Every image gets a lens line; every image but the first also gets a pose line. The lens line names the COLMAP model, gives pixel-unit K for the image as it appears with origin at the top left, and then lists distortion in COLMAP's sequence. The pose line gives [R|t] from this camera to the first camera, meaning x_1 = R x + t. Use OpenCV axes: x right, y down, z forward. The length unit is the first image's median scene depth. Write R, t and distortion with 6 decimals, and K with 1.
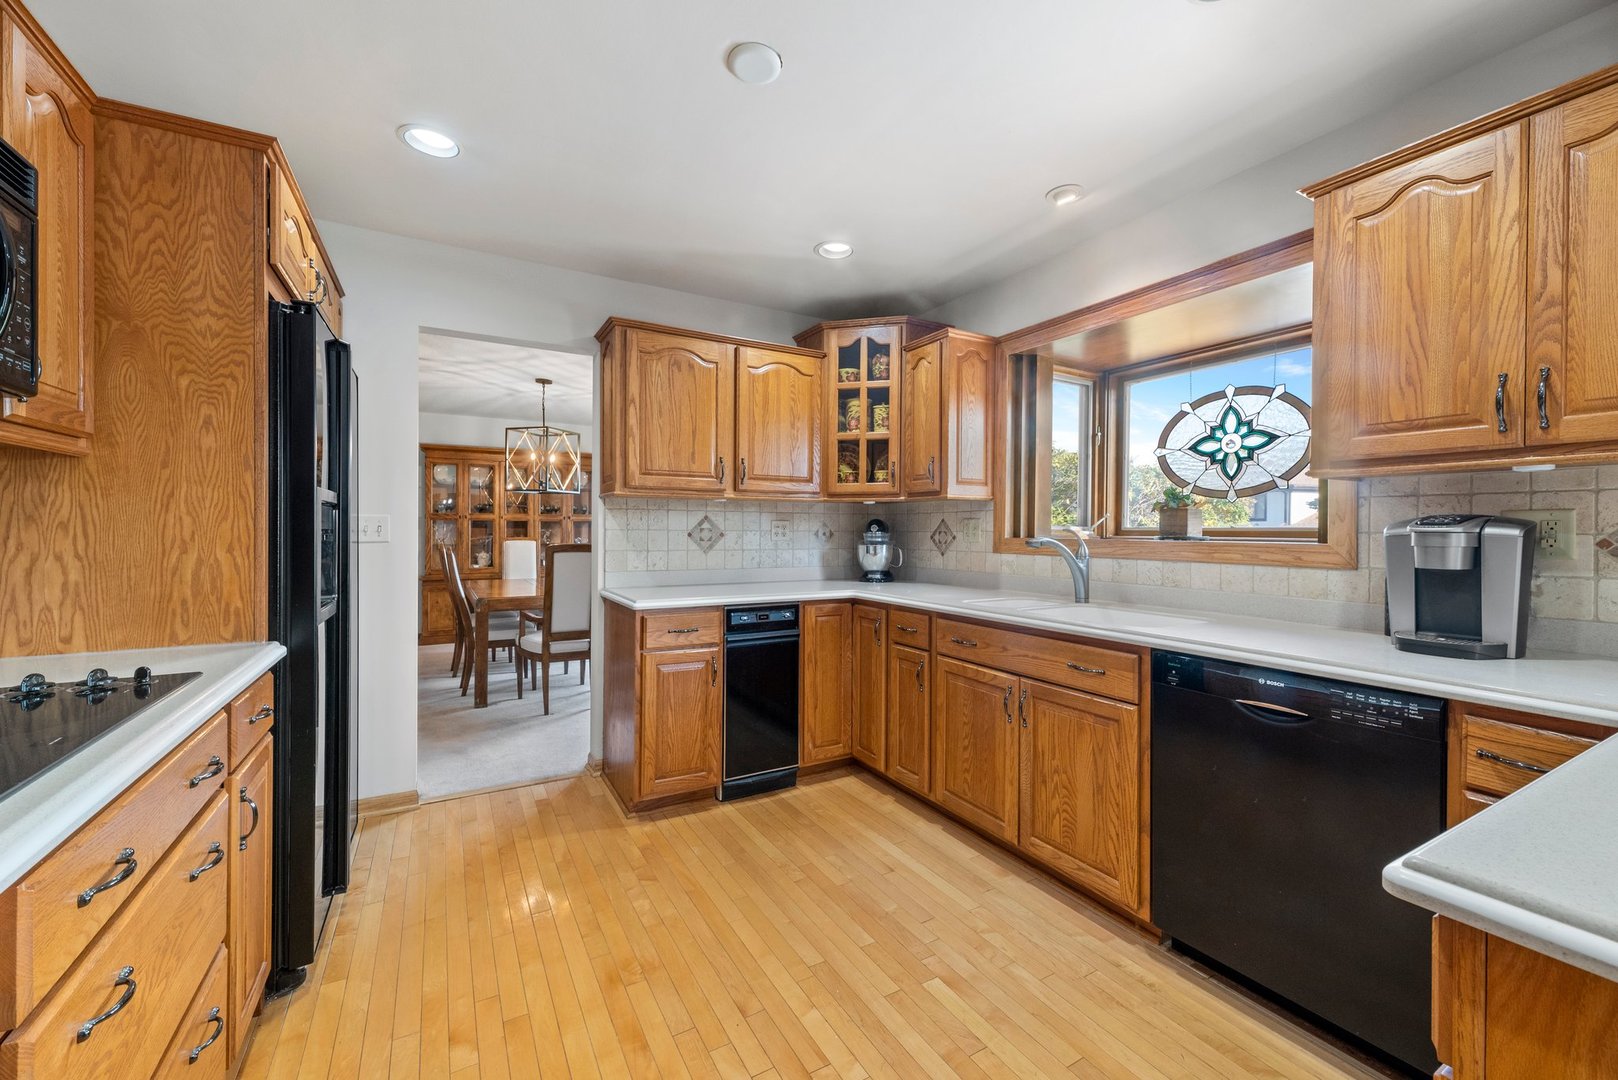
lens RADIAL K [[635.1, 0, 799.2], [0, 635.1, 541.4], [0, 0, 1]] dist [0.000880, -0.000172]
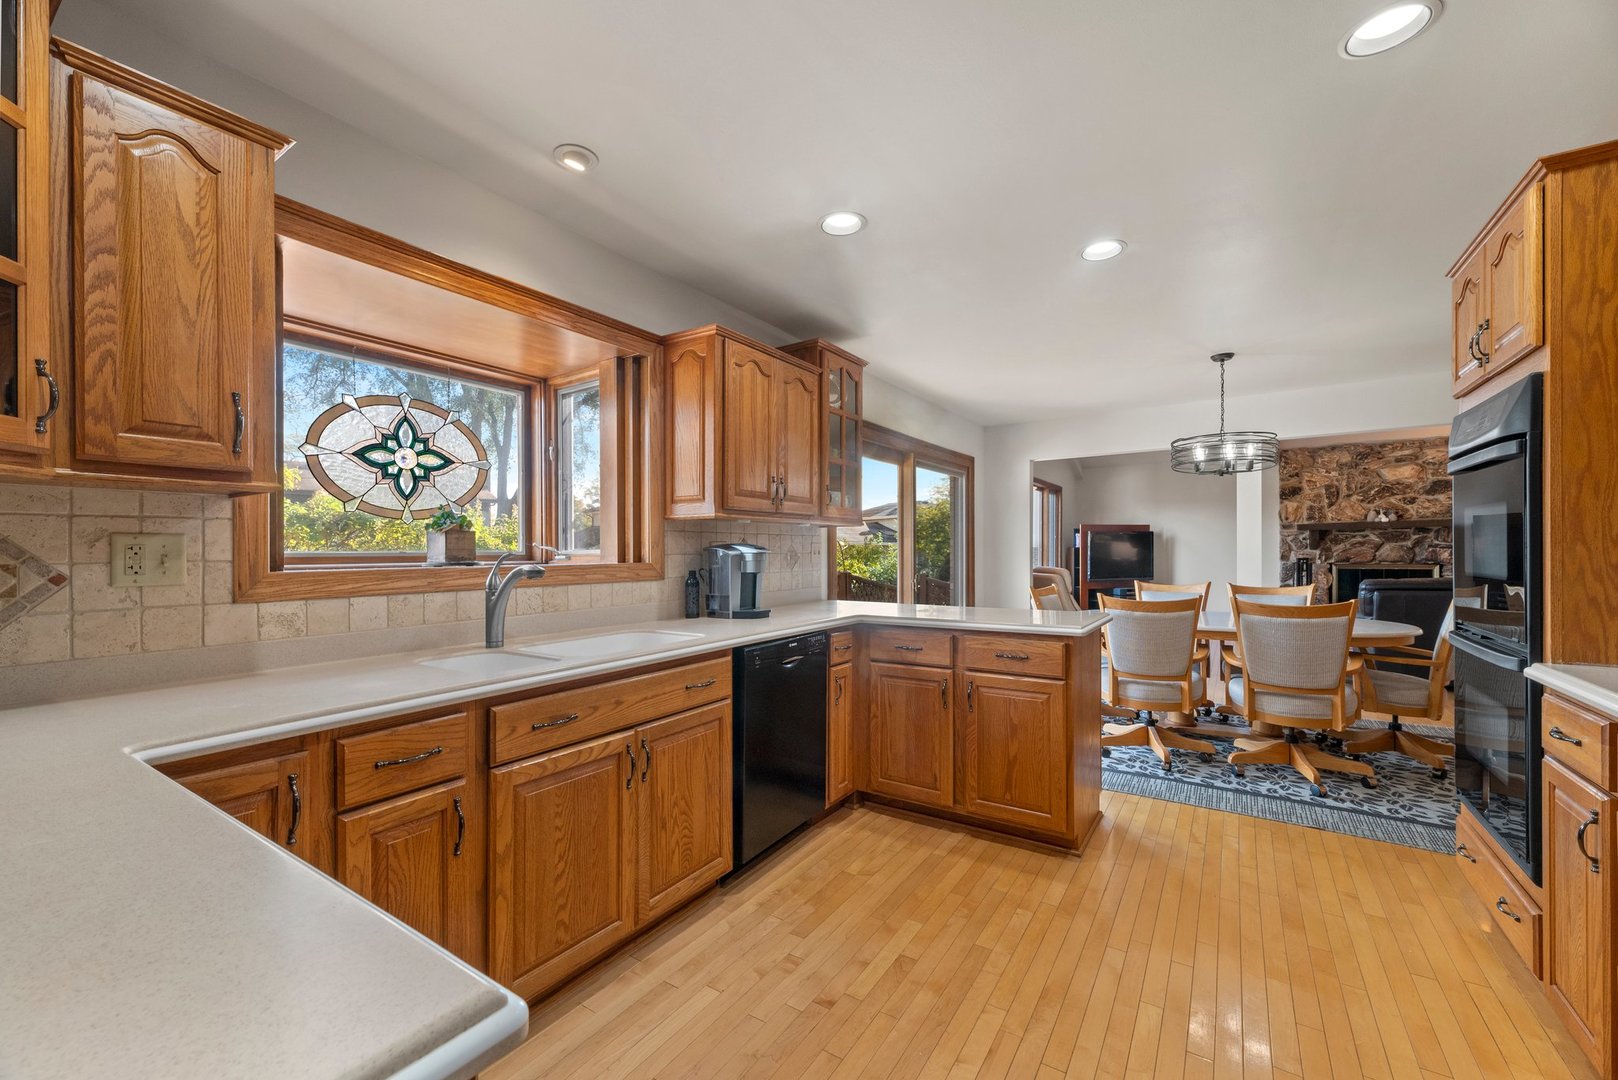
lens RADIAL K [[635.0, 0, 831.4], [0, 635.0, 554.2], [0, 0, 1]] dist [0.001899, 0.000141]
pose [[-0.465342, -0.004639, 0.885119, -0.380932], [0.022394, 0.999604, 0.017012, -0.019096], [-0.884847, 0.027738, -0.465055, 0.845444]]
